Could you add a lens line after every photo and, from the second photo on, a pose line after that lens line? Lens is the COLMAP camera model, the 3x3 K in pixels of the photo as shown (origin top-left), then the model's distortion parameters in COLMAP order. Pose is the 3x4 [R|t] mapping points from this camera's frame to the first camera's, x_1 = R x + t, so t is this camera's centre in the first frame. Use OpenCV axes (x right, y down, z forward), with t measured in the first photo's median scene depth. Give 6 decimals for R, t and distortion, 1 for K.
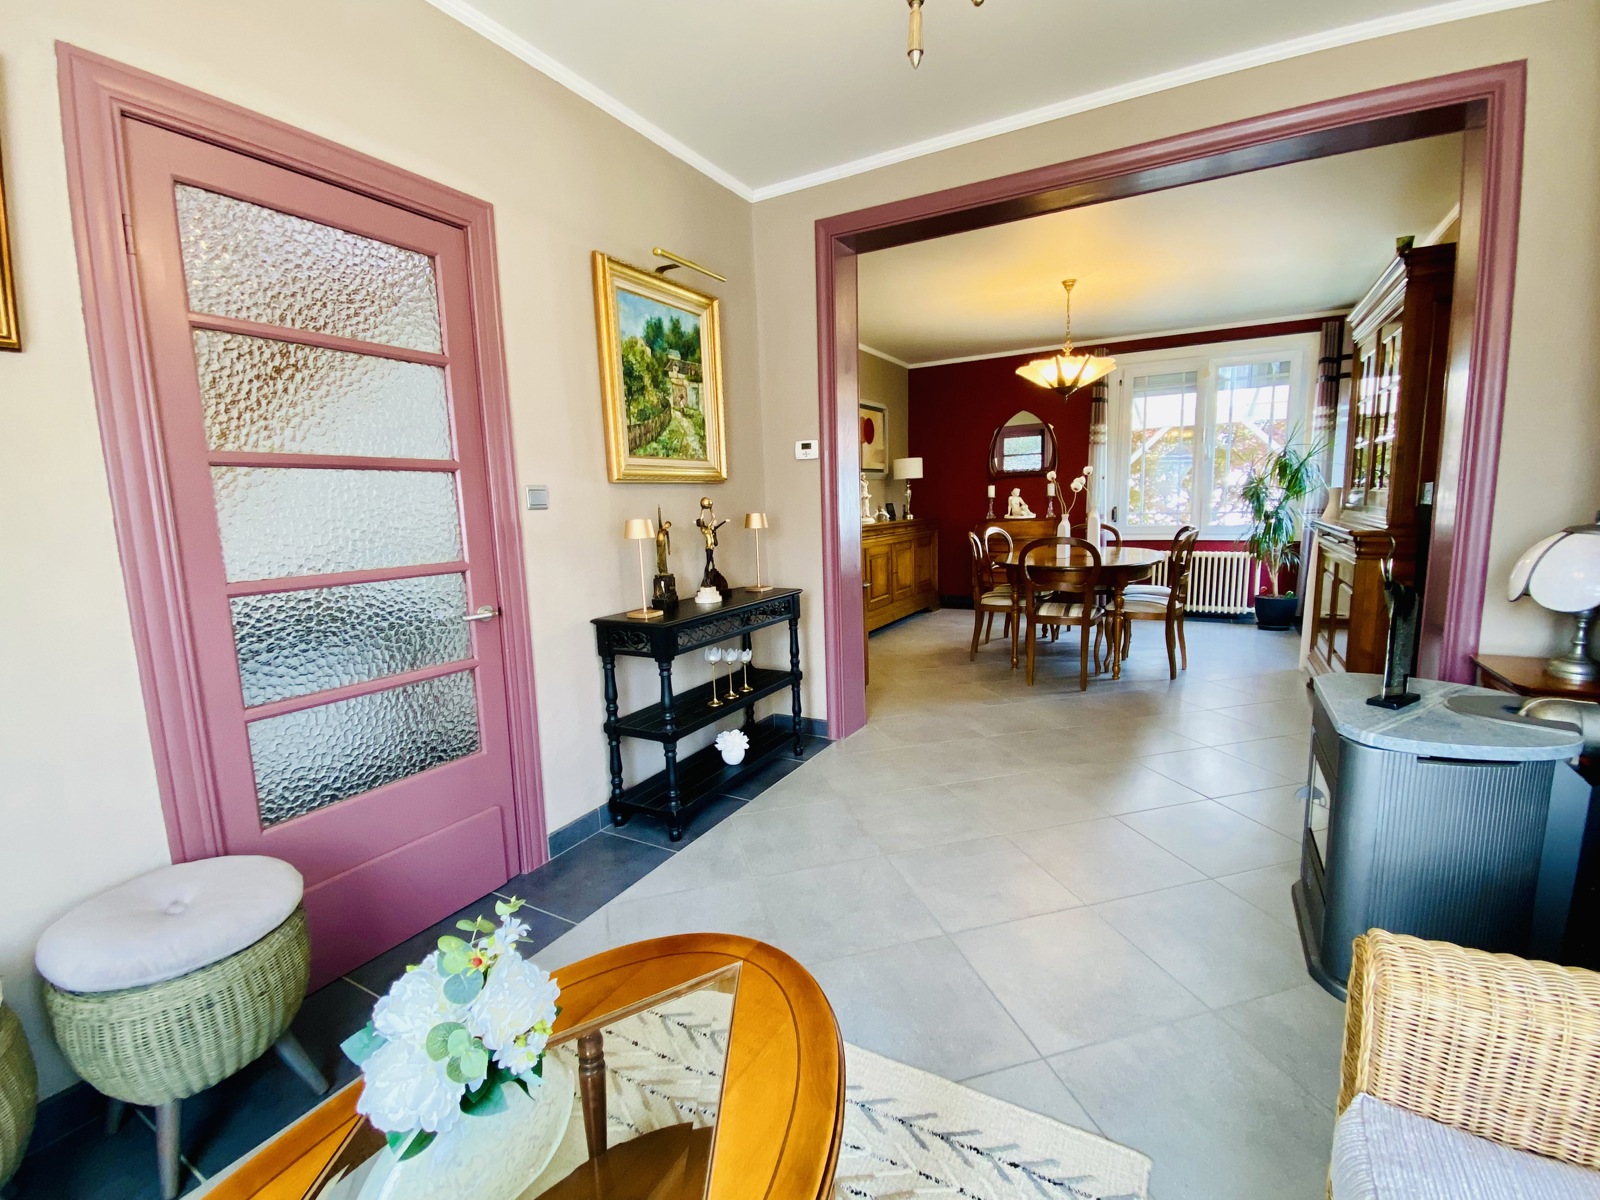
lens RADIAL K [[699.1, 0, 791.5], [0, 699.1, 612.3], [0, 0, 1]] dist [0.002397, -0.000141]
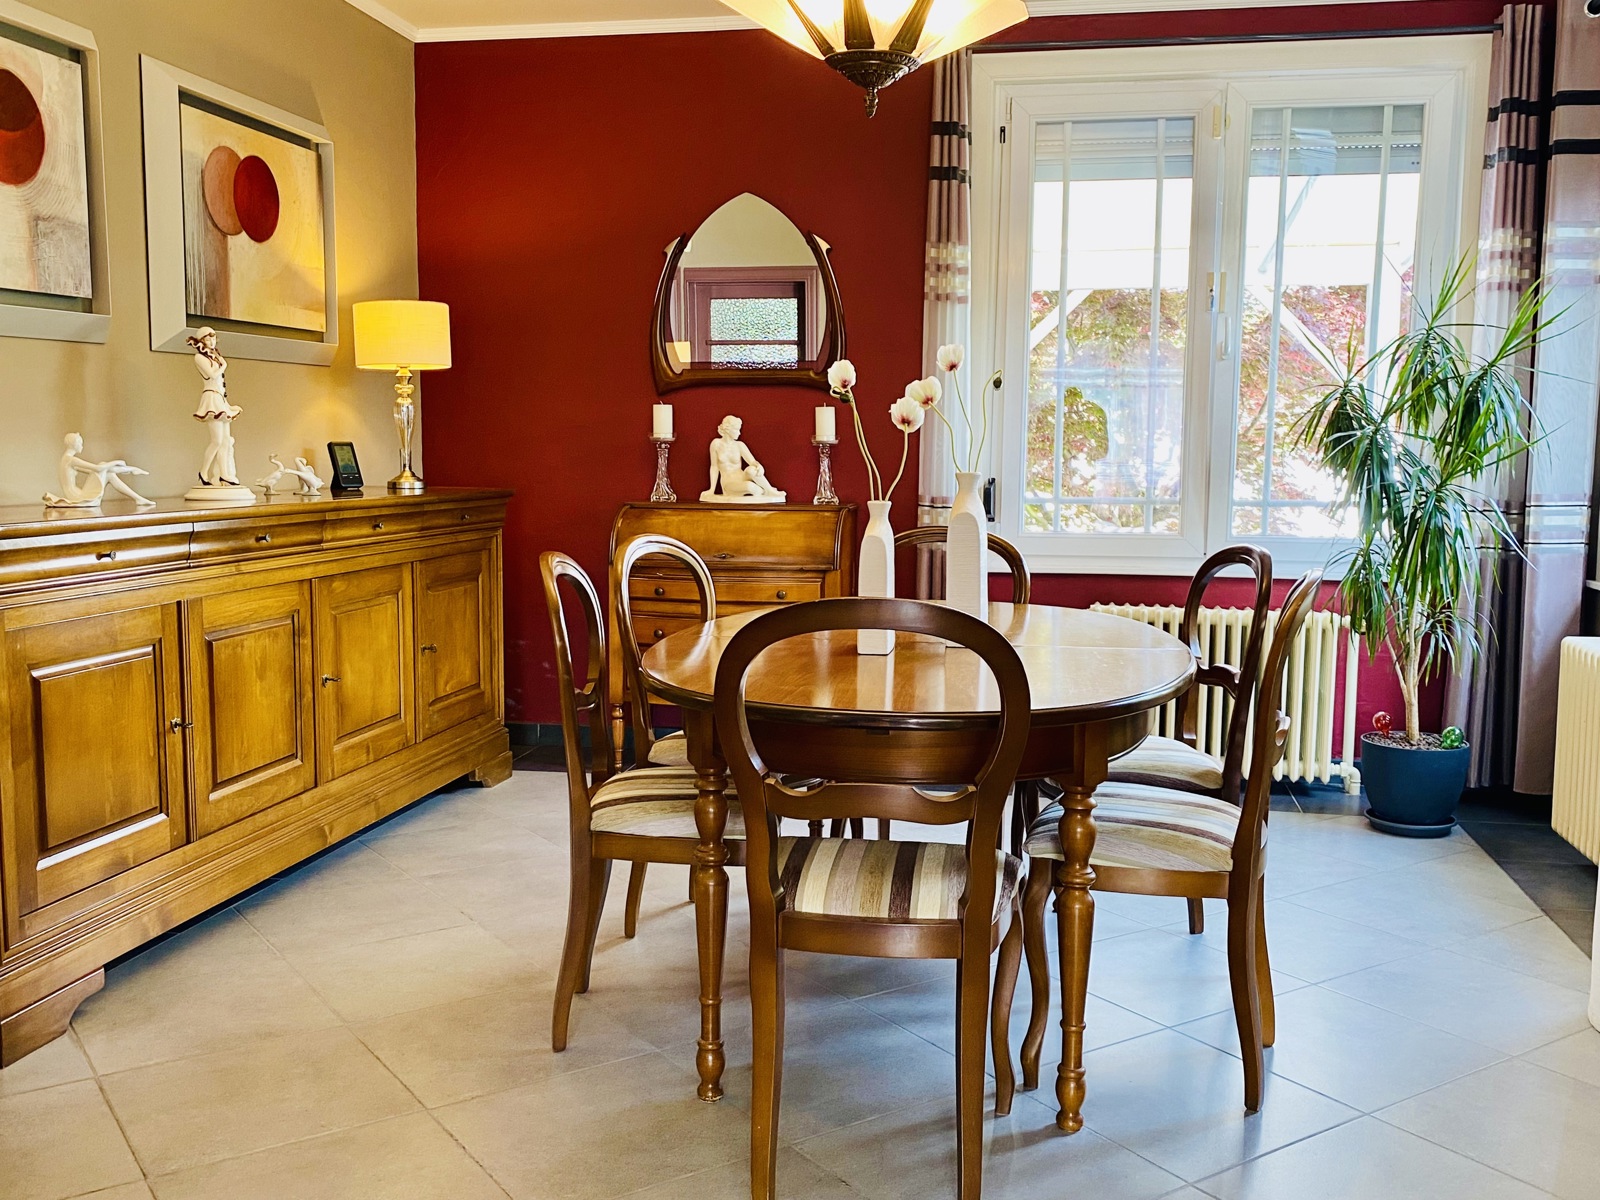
lens RADIAL K [[1507.4, 0, 804.0], [0, 1507.4, 599.2], [0, 0, 1]] dist [0.057263, 0.000000]
pose [[0.941581, 0.006618, 0.336721, 0.122406], [0.013247, 0.998305, -0.056666, -0.051483], [-0.336526, 0.057816, 0.939898, 0.340367]]
